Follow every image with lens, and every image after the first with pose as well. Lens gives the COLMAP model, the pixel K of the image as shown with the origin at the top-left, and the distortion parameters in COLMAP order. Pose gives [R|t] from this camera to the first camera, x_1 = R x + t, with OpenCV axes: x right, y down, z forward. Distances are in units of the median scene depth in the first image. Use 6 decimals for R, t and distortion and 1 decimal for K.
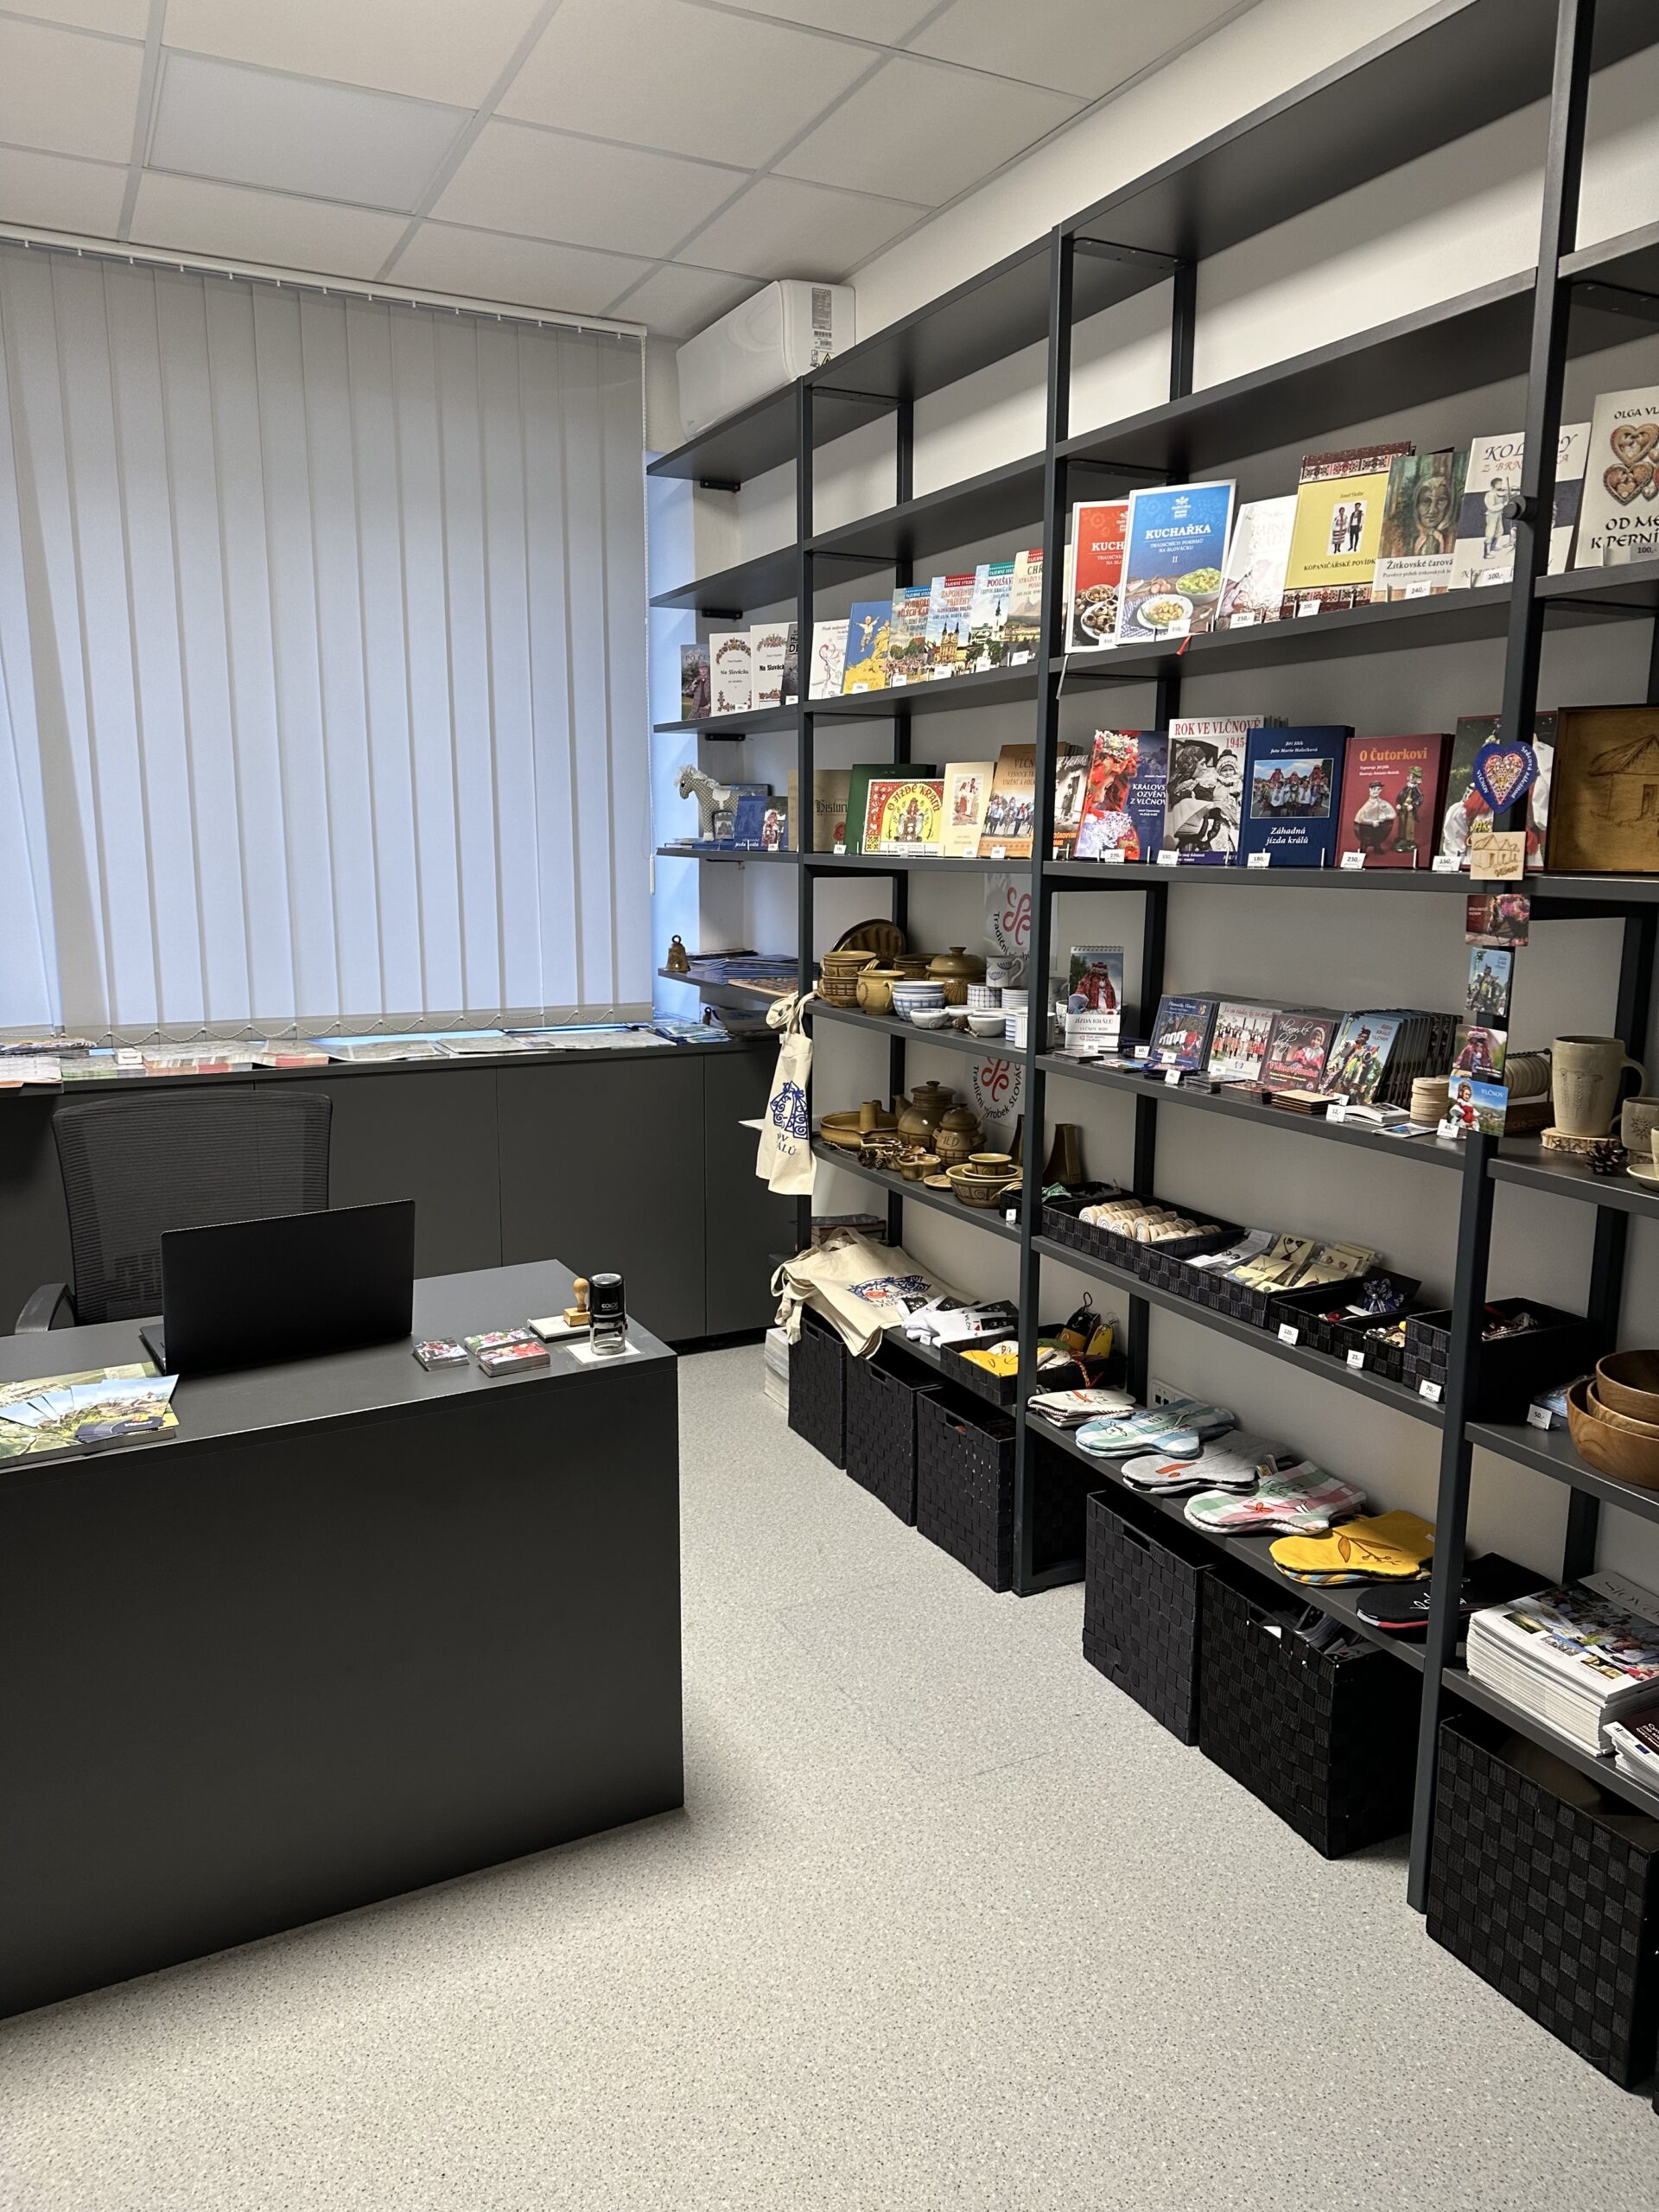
lens RADIAL K [[1557.7, 0, 917.0], [0, 1557.7, 1111.2], [0, 0, 1]] dist [0.089229, -0.208812]
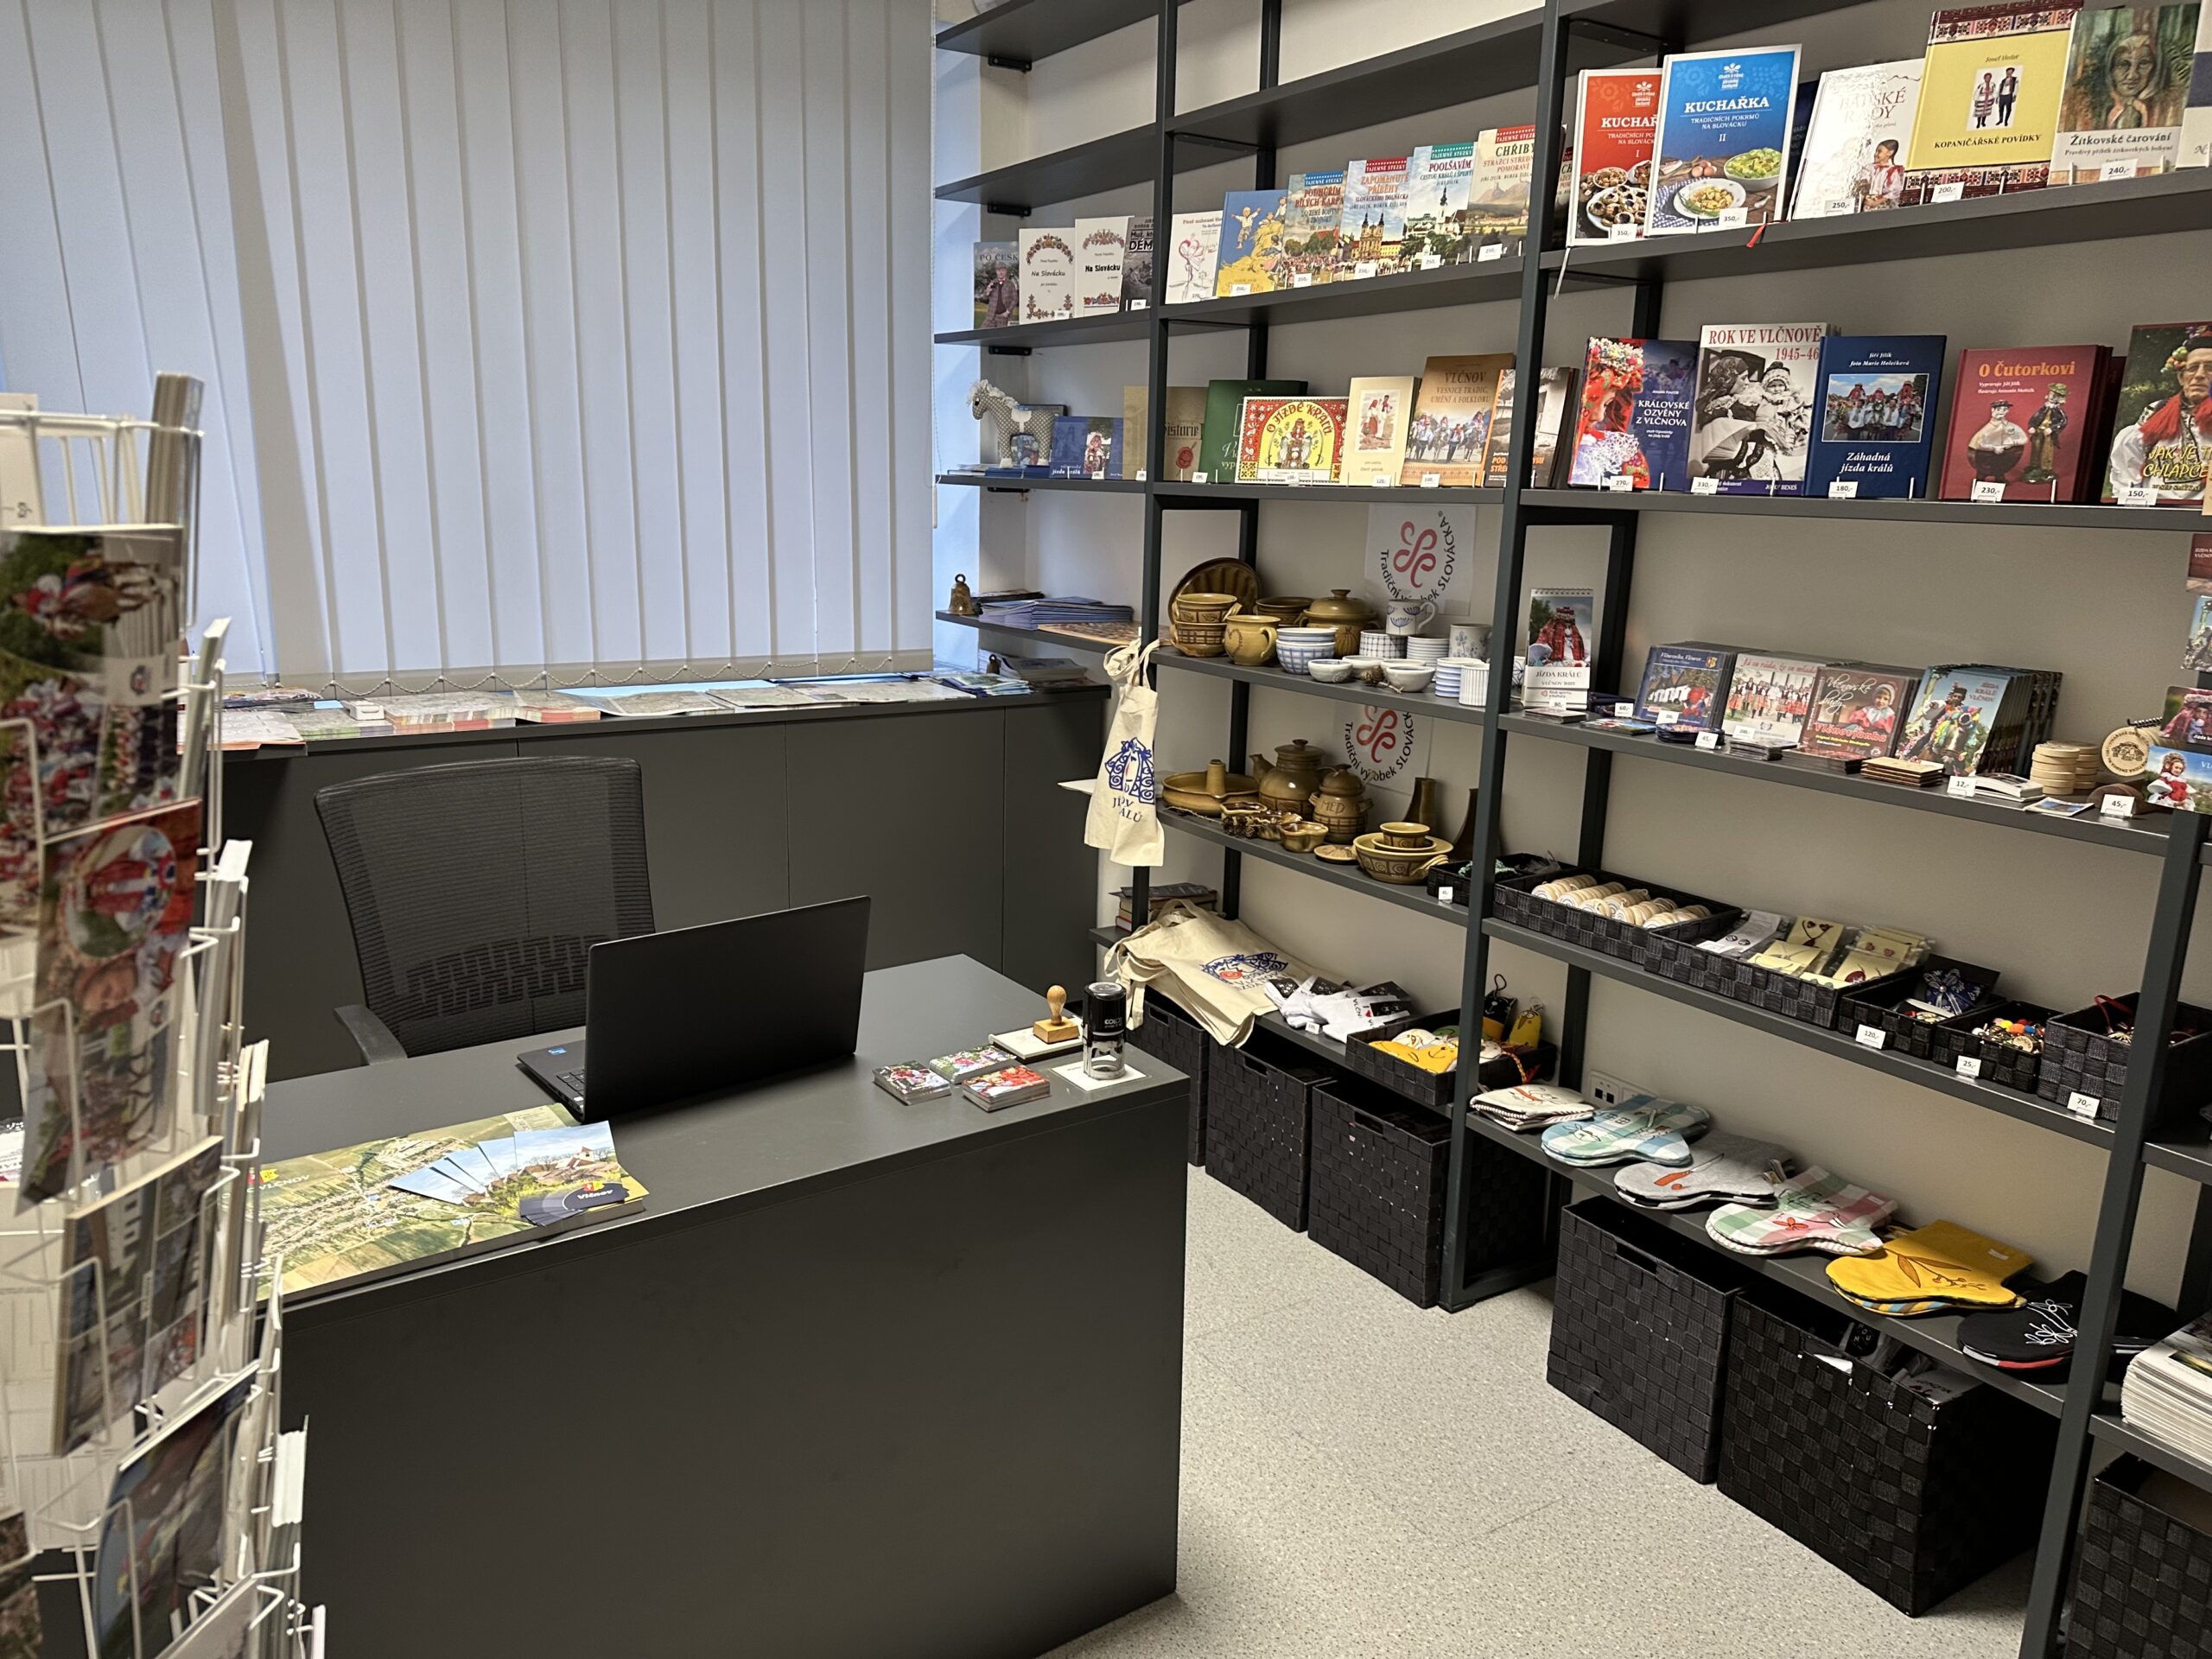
lens RADIAL K [[1536.3, 0, 1106.0], [0, 1536.3, 829.5], [0, 0, 1]] dist [-0.004704, -0.008618]
pose [[0.995472, -0.006888, 0.094801, -0.239090], [0.002031, 0.998684, 0.051238, -0.016176], [-0.095029, -0.050814, 0.994177, 0.171413]]
